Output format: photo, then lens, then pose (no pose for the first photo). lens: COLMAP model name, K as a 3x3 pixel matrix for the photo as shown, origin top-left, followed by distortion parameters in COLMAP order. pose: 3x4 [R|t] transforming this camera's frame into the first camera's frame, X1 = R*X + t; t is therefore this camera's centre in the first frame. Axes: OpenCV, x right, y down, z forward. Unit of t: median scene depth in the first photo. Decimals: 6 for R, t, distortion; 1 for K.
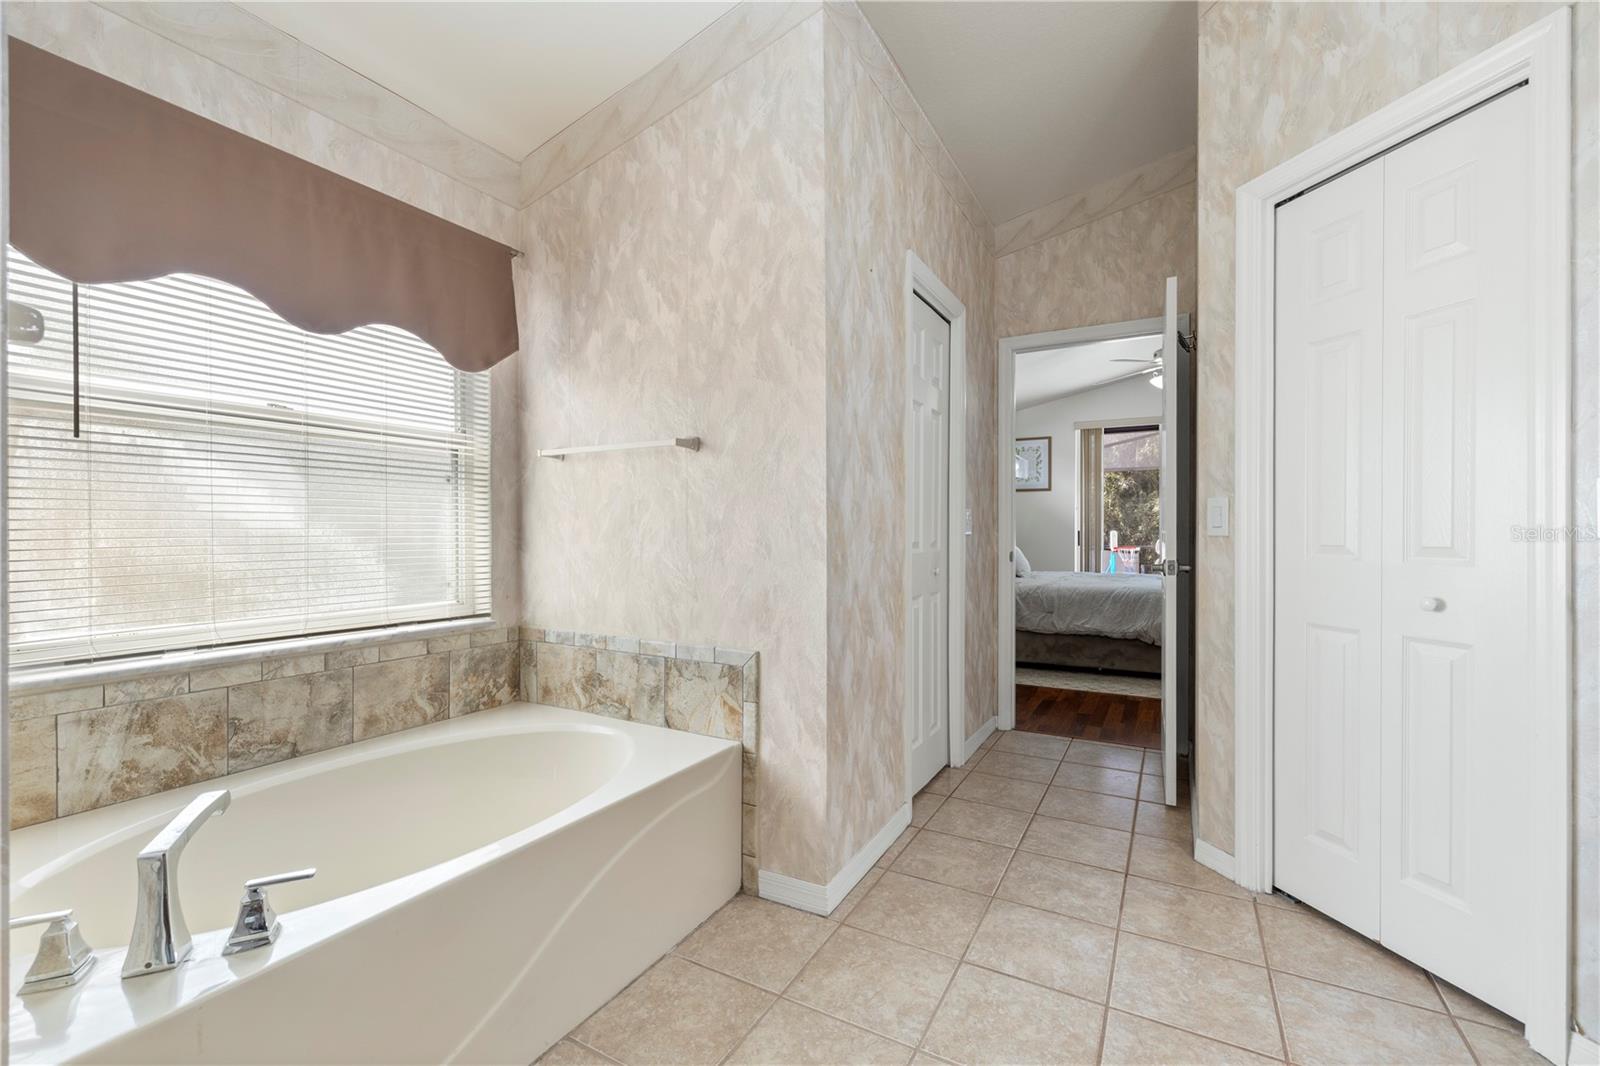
lens RADIAL K [[671.3, 0, 801.1], [0, 671.3, 537.5], [0, 0, 1]] dist [0.000600, 0.000075]
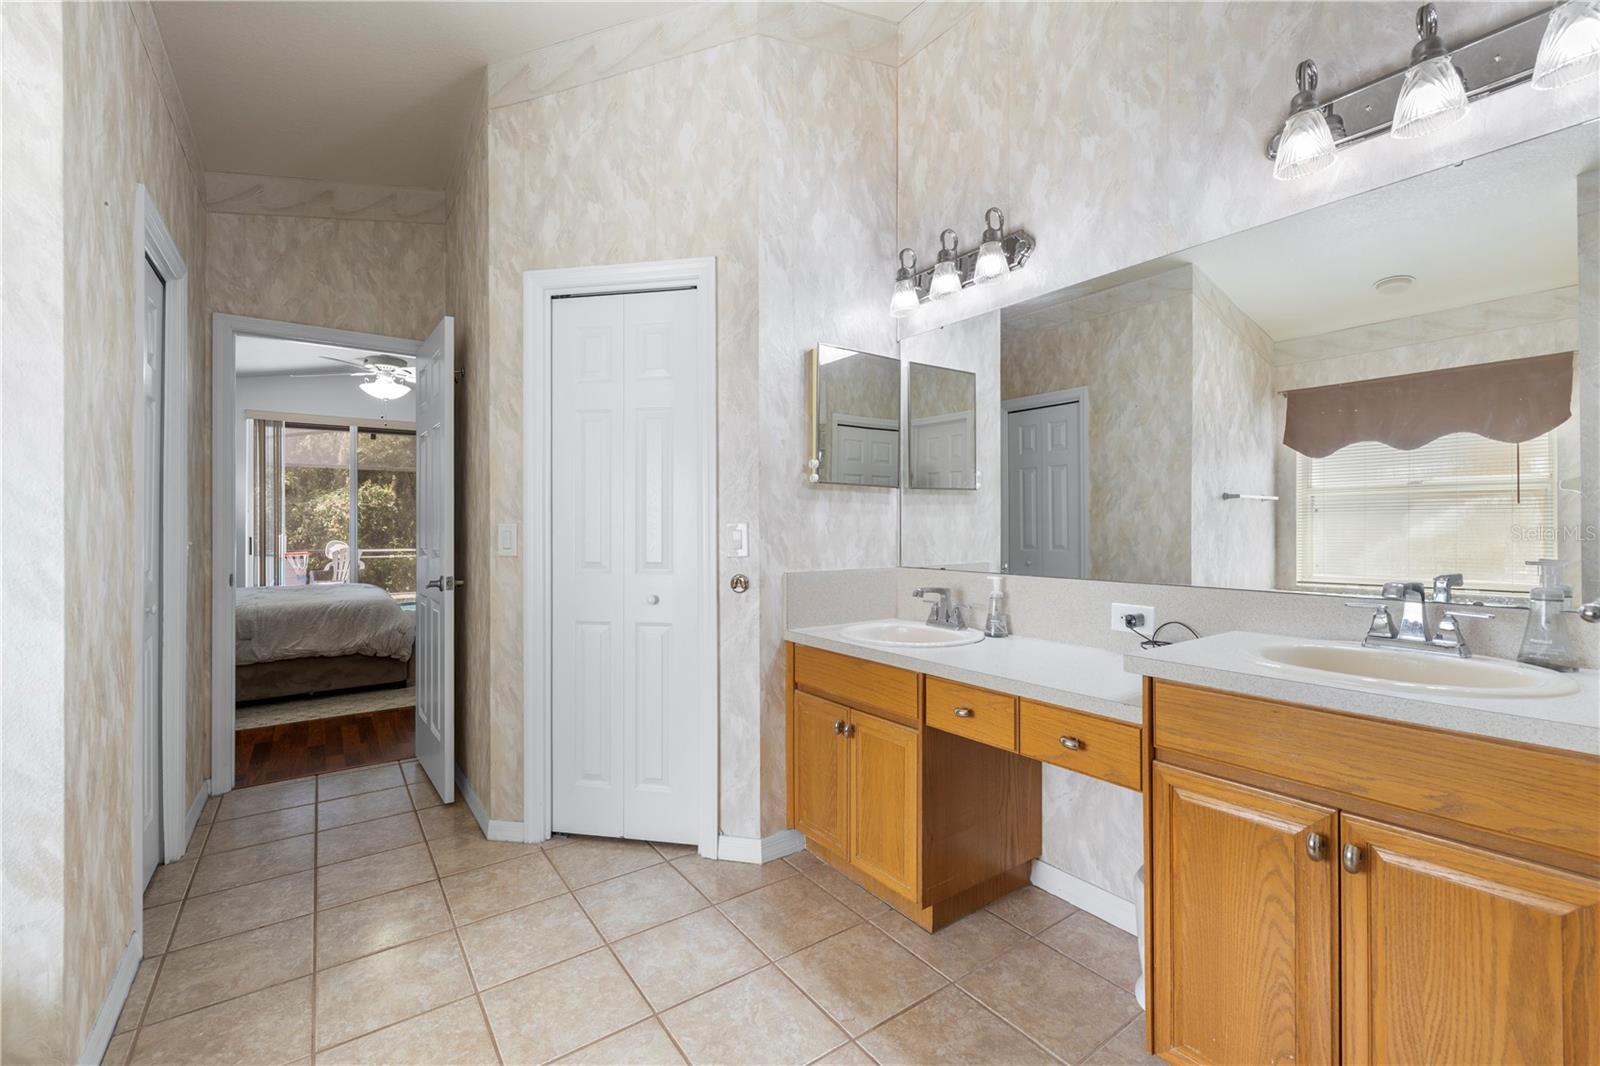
lens RADIAL K [[673.7, 0, 795.9], [0, 673.7, 530.5], [0, 0, 1]] dist [0.002796, -0.000222]
pose [[0.432042, -0.004945, 0.901840, -0.221461], [0.011388, 0.999935, 0.000028, -0.039862], [-0.901781, 0.010258, 0.432071, 0.028189]]
